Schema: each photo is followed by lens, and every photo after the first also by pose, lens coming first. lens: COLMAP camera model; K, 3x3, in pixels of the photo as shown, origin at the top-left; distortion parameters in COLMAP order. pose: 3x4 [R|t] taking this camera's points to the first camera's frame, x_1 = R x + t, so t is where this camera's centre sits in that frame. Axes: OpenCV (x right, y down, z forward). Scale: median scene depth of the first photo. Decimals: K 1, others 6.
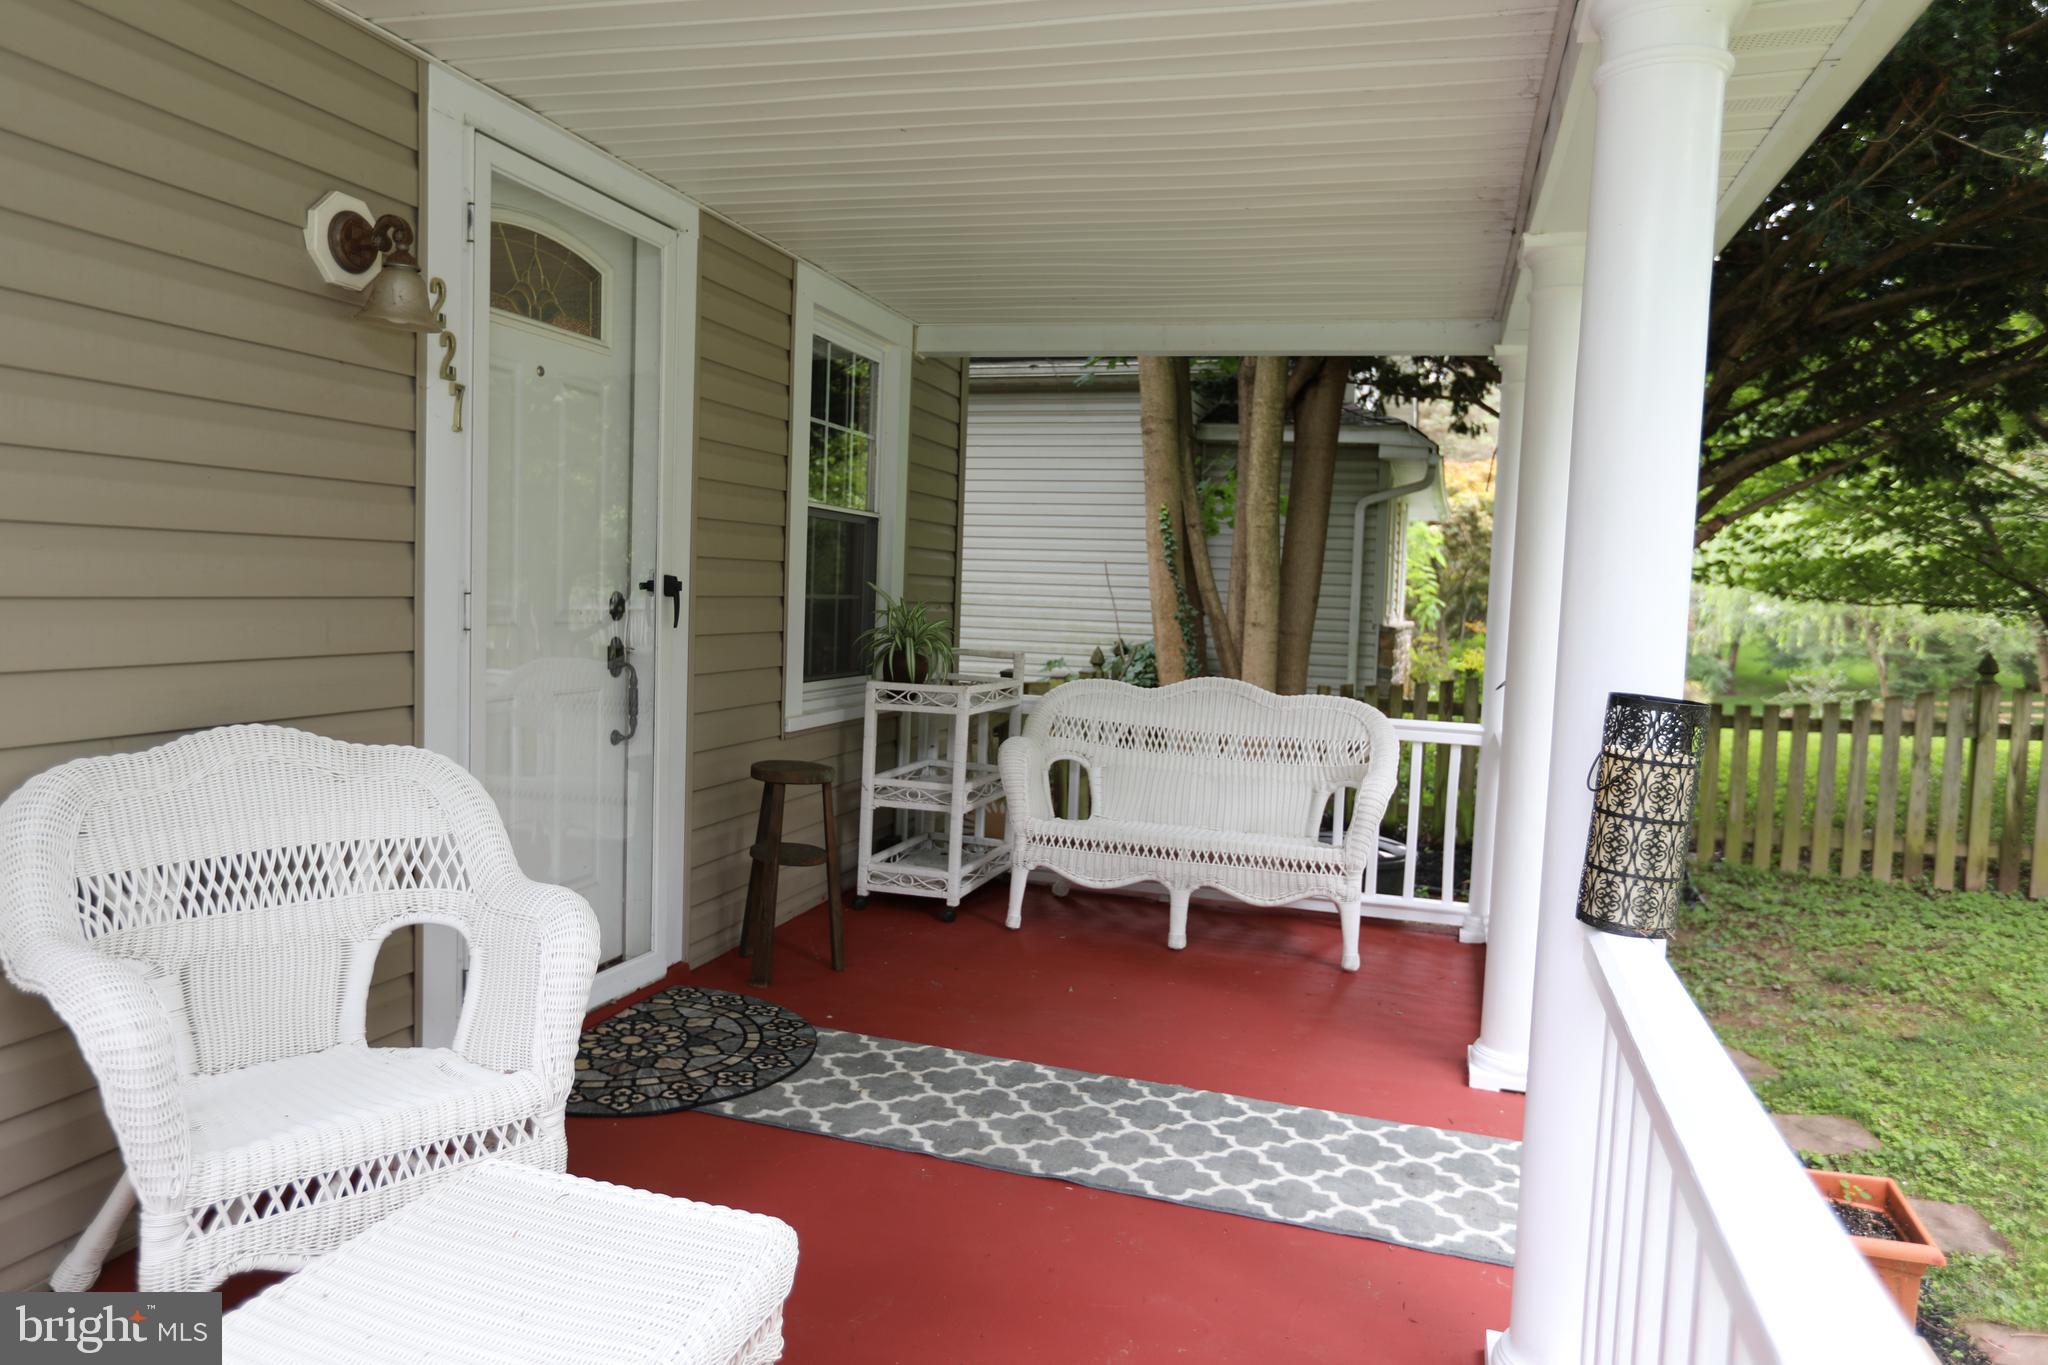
lens RADIAL K [[1330.1, 0, 1019.1], [0, 1330.1, 668.0], [0, 0, 1]] dist [-0.045037, 0.070020]
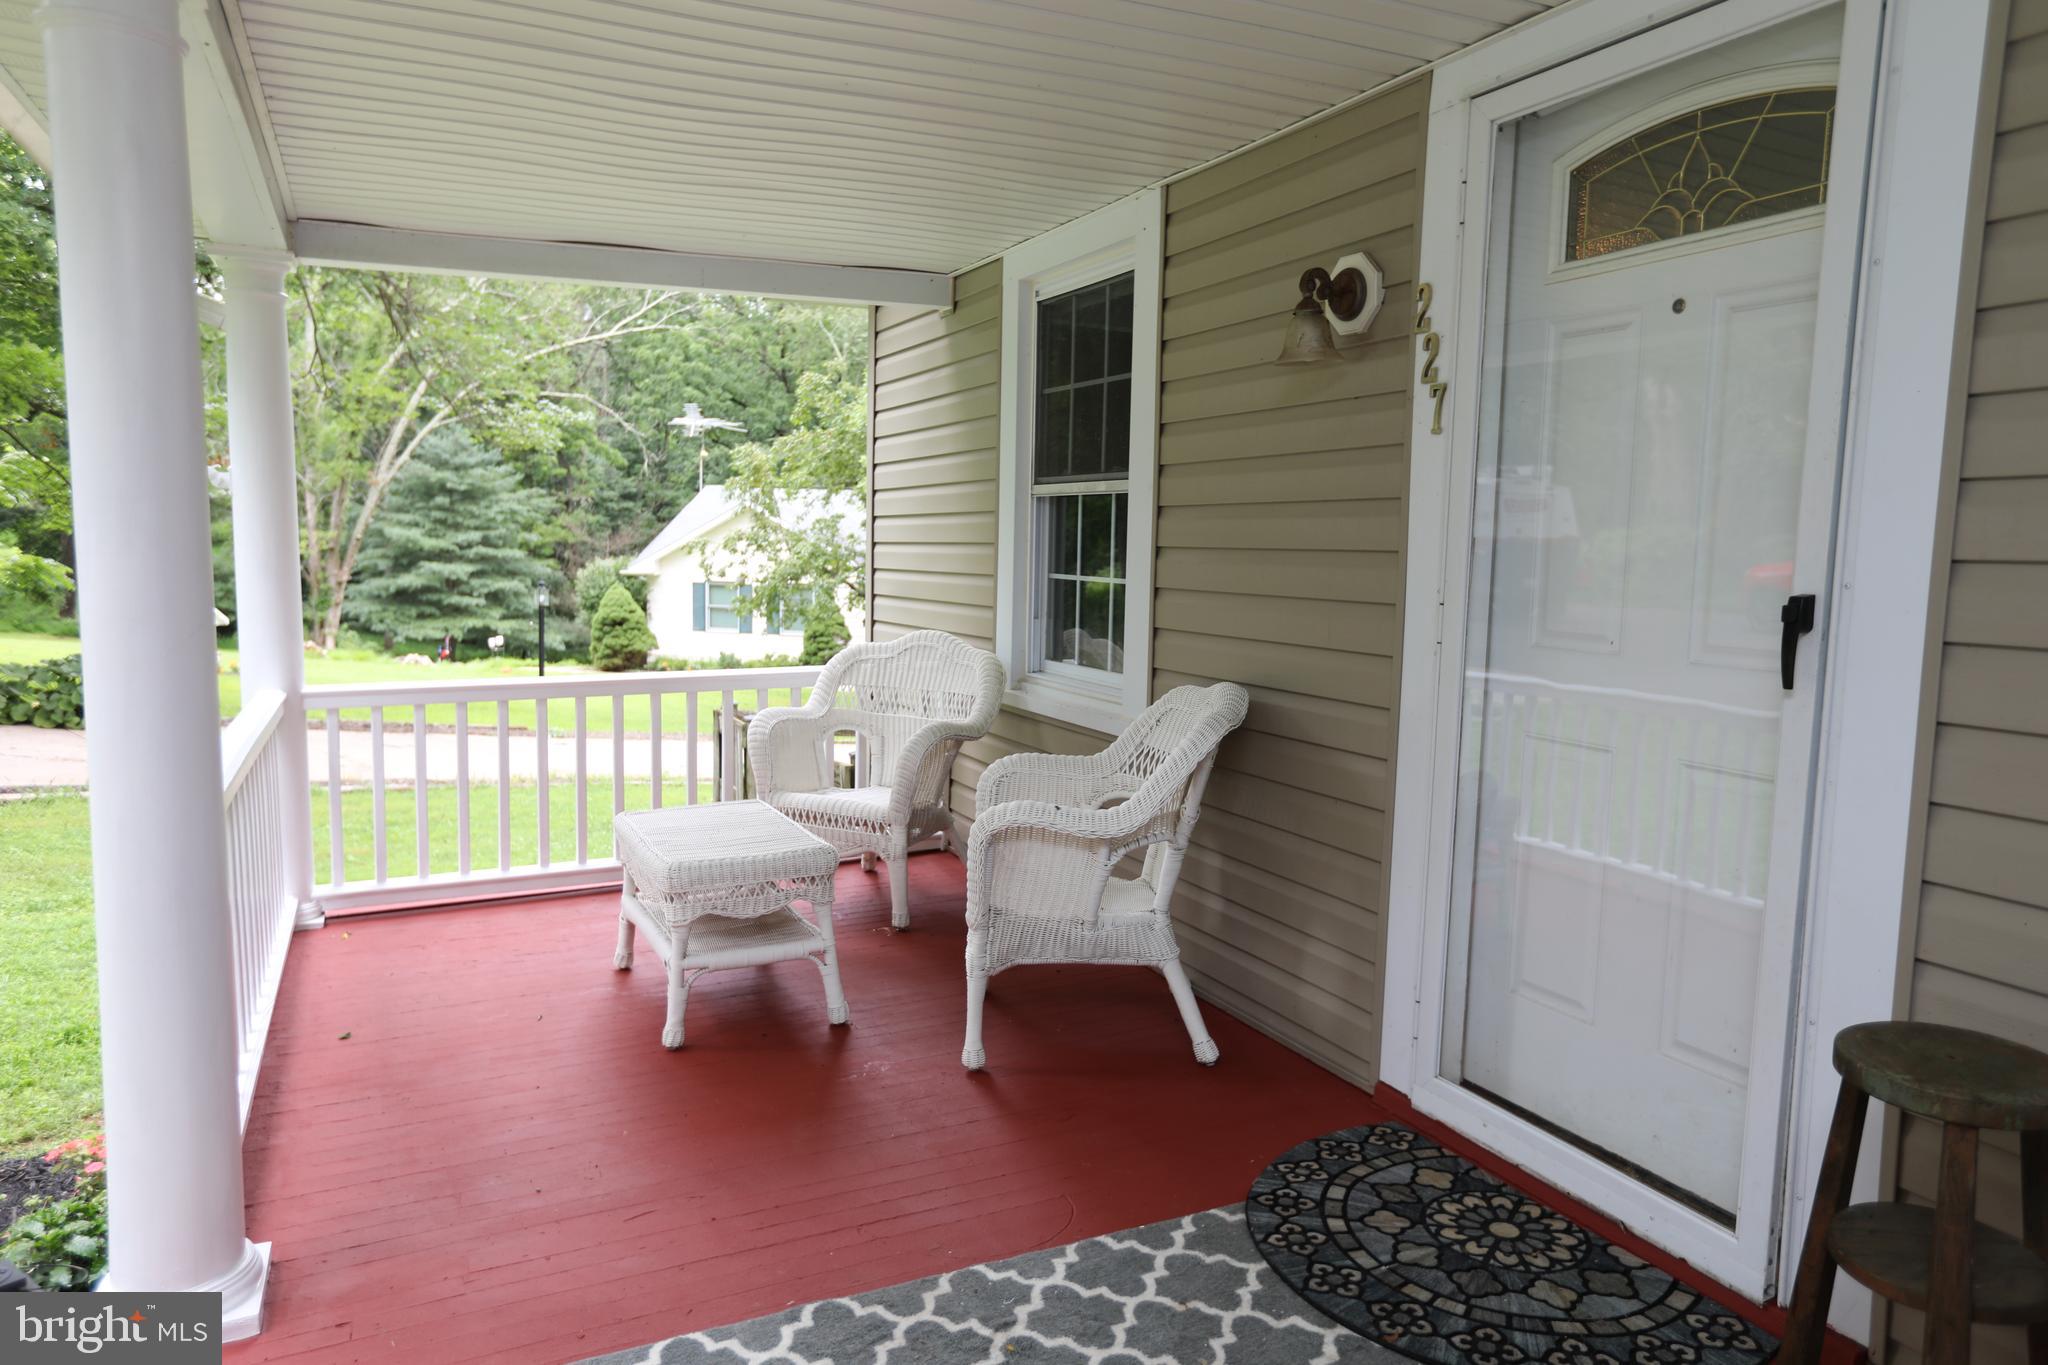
lens RADIAL K [[1330.1, 0, 1019.1], [0, 1330.1, 668.0], [0, 0, 1]] dist [-0.045037, 0.070020]
pose [[-0.729995, 0.013286, -0.683323, 0.394216], [-0.088762, 0.989500, 0.114064, -0.081663], [0.677664, 0.143919, -0.721151, 1.318329]]
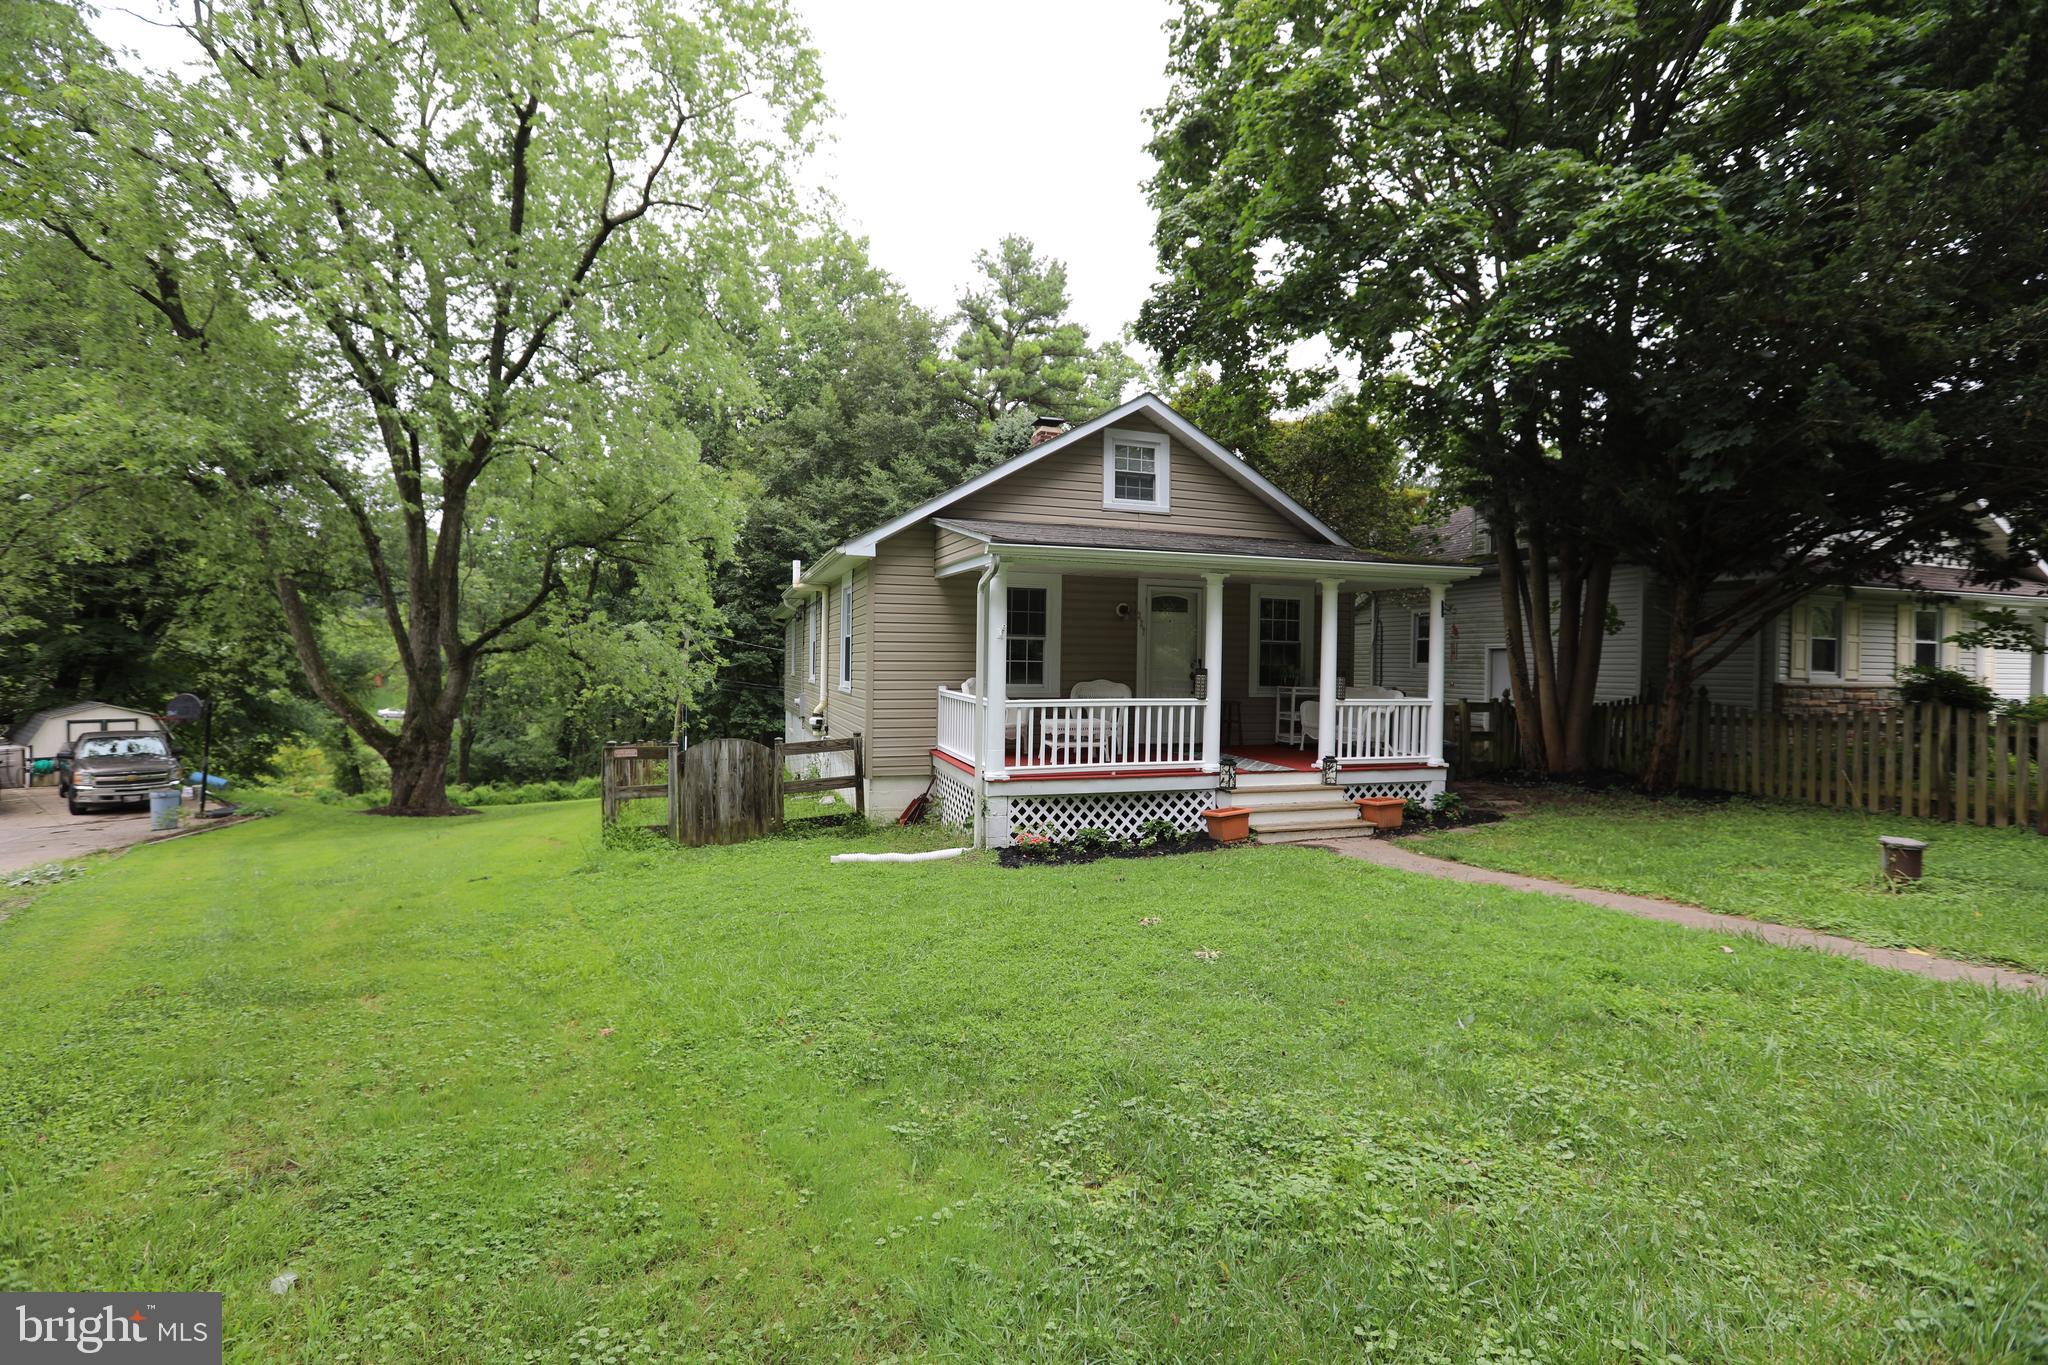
lens RADIAL K [[920.5, 0, 1023.1], [0, 920.5, 679.2], [0, 0, 1]] dist [-0.052995, 0.012343]
pose [[0.572591, -0.014195, -0.819718, 2.380613], [-0.042795, 0.997969, -0.047175, 0.213498], [0.818723, 0.062092, 0.570821, -1.619224]]
